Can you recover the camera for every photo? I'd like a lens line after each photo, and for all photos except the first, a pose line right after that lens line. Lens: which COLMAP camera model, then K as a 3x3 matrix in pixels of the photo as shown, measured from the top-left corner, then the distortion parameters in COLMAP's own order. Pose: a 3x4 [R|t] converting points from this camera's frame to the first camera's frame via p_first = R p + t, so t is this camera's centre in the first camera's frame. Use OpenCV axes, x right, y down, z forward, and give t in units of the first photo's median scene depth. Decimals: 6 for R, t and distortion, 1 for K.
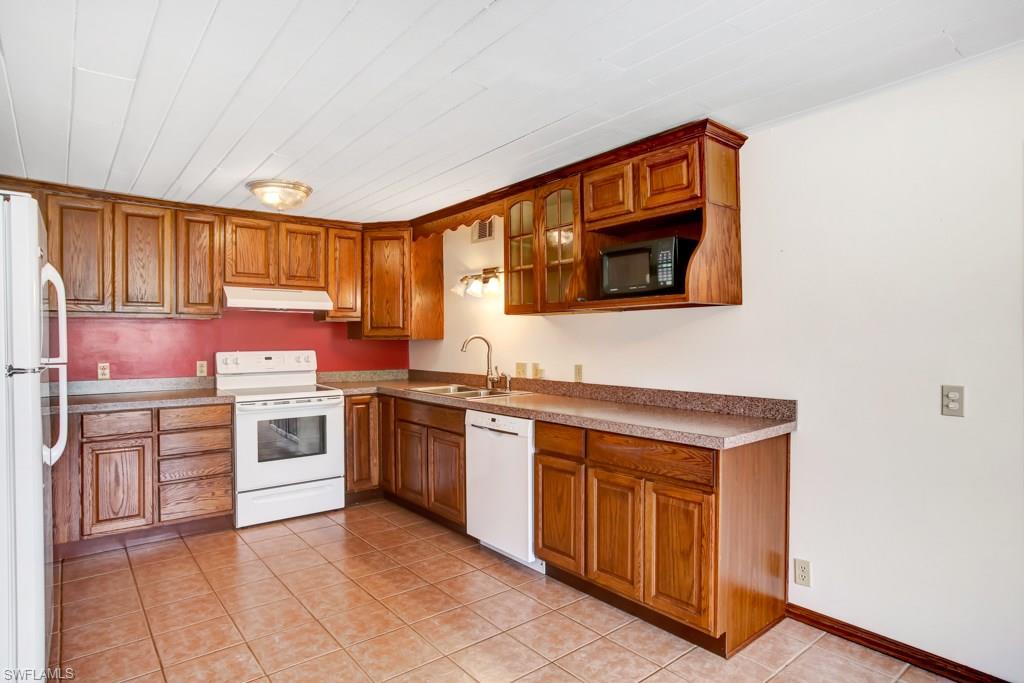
lens RADIAL K [[557.4, 0, 515.7], [0, 557.4, 340.9], [0, 0, 1]] dist [0.004993, 0.000969]
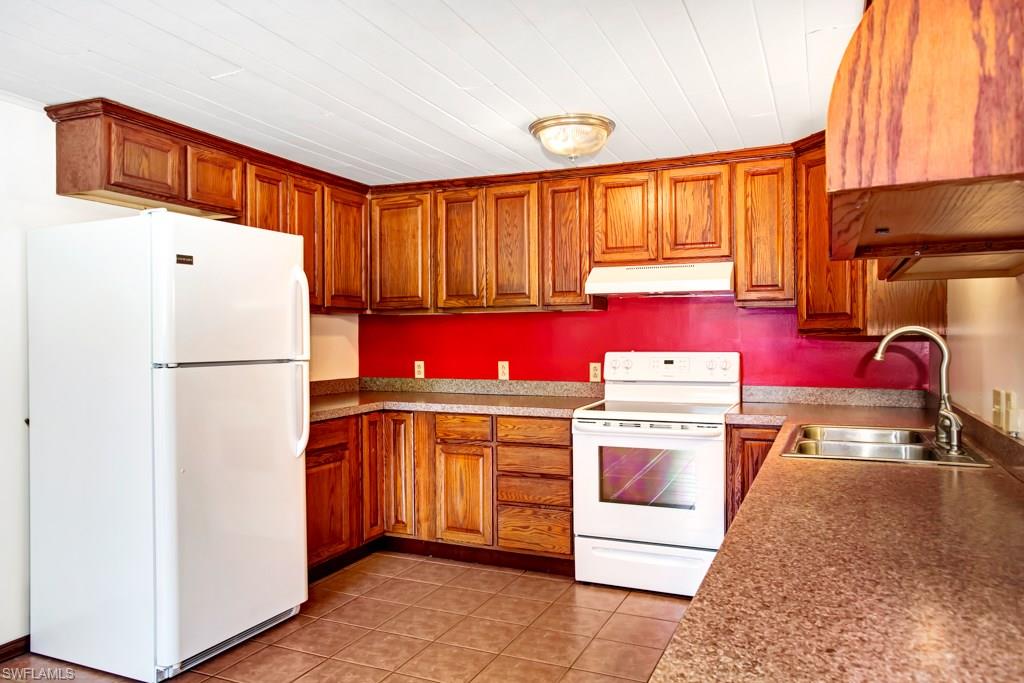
lens RADIAL K [[741.6, 0, 512.2], [0, 741.6, 338.2], [0, 0, 1]] dist [-0.026577, 0.001120]
pose [[0.462710, 0.004845, -0.886497, 0.328673], [0.001105, 0.999981, 0.006042, -0.005774], [0.886509, -0.003775, 0.462696, 0.403423]]
